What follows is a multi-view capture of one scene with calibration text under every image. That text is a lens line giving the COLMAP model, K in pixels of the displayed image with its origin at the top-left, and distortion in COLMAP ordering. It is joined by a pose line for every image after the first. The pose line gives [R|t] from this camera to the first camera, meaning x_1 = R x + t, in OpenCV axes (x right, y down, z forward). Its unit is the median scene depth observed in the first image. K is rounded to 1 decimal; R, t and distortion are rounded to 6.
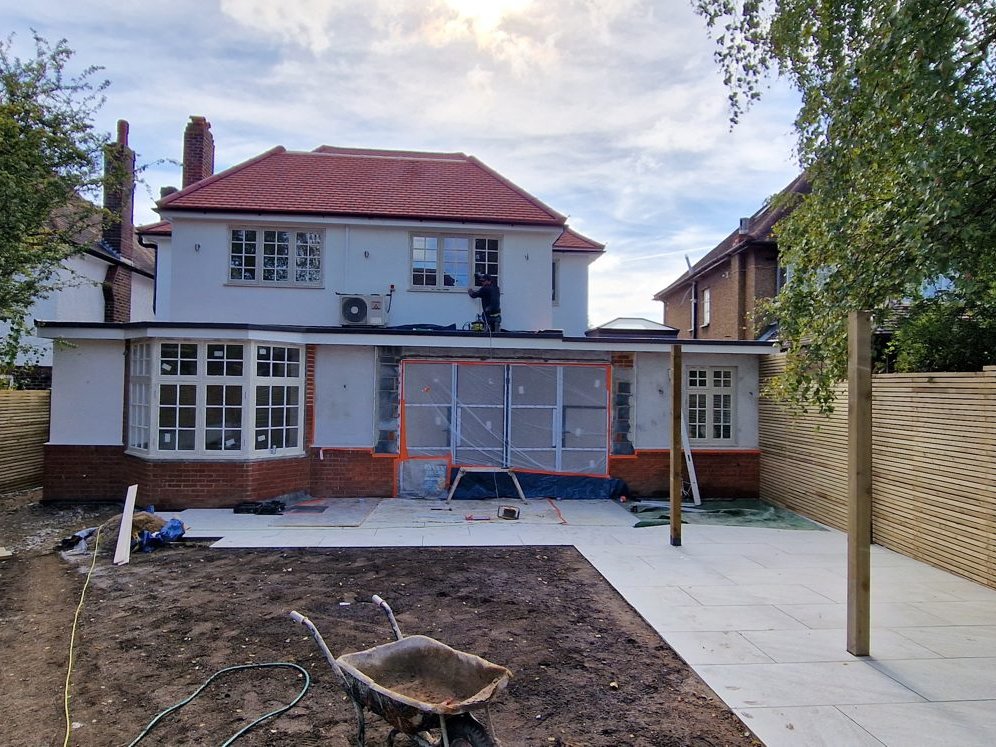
lens RADIAL K [[654.0, 0, 498.0], [0, 654.0, 373.5], [0, 0, 1]] dist [0.000284, 0.003264]
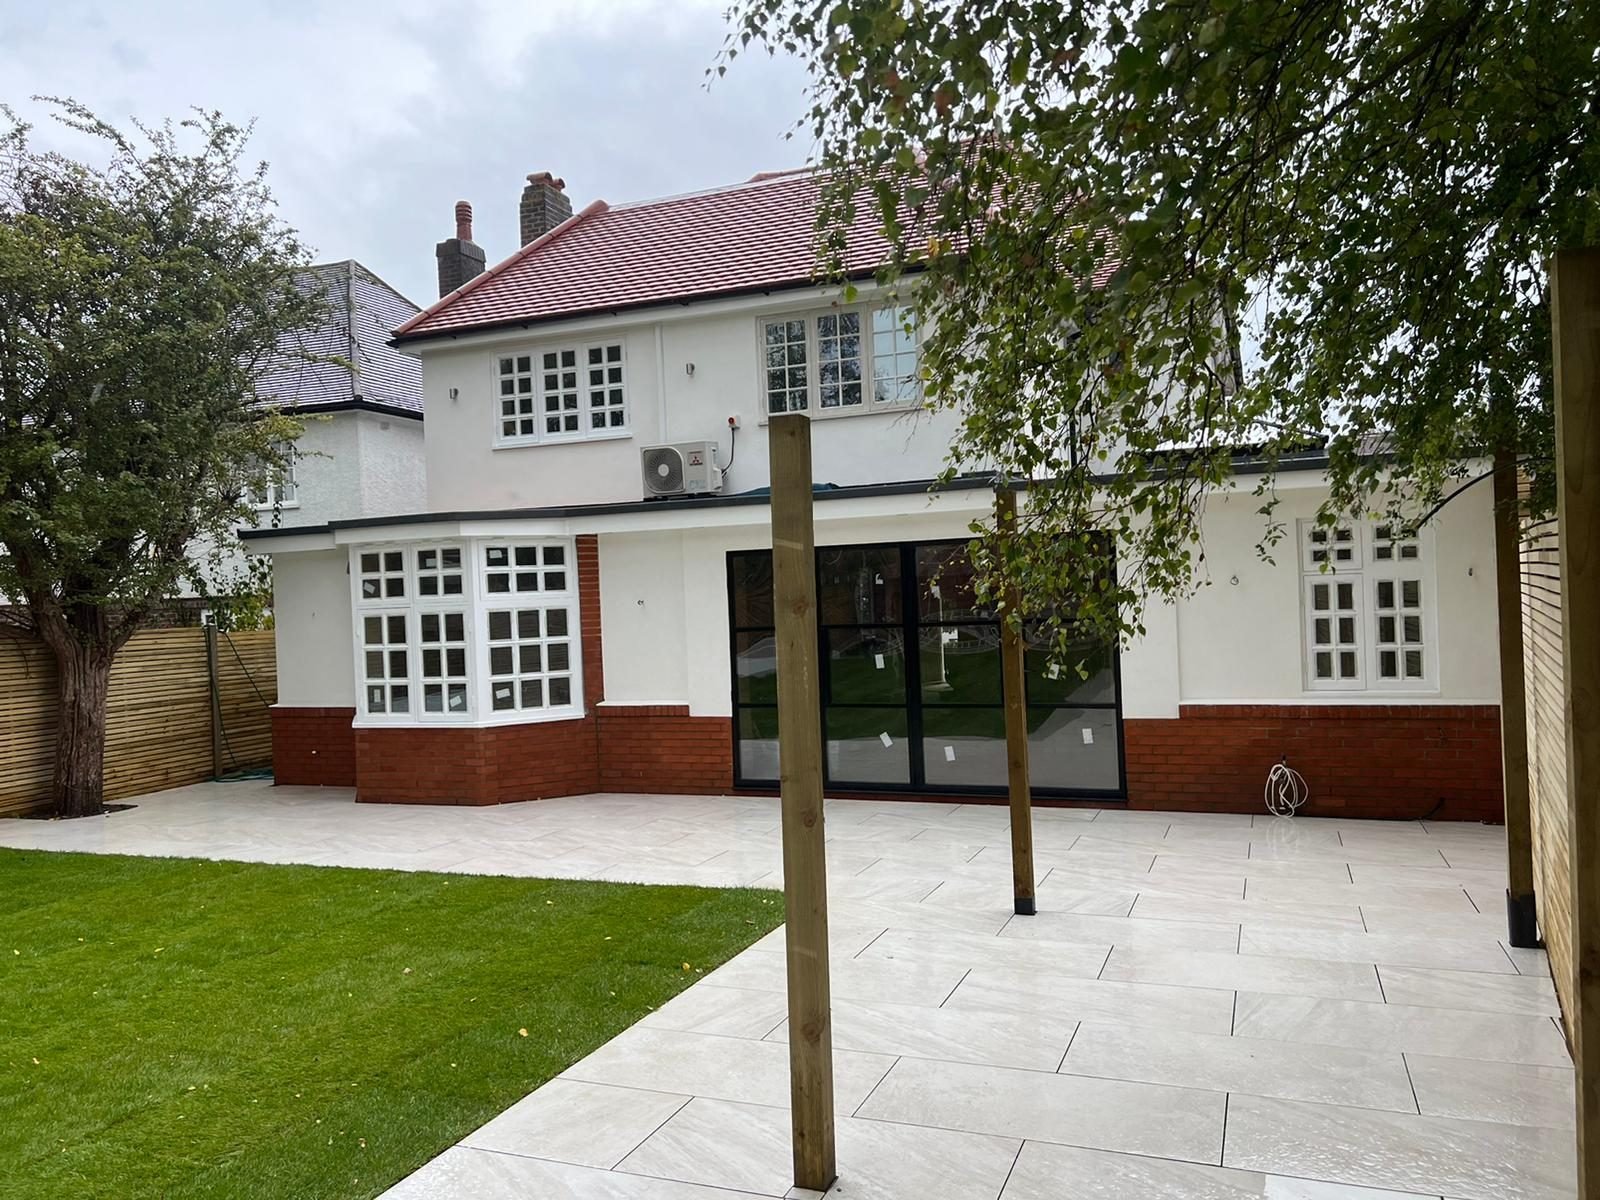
lens RADIAL K [[1197.2, 0, 796.5], [0, 1197.2, 608.4], [0, 0, 1]] dist [0.067658, -0.005650]
pose [[0.889566, -0.046962, -0.454387, 0.384602], [0.064686, 0.997628, 0.023530, 0.008845], [0.452204, -0.050324, 0.890494, 0.105002]]
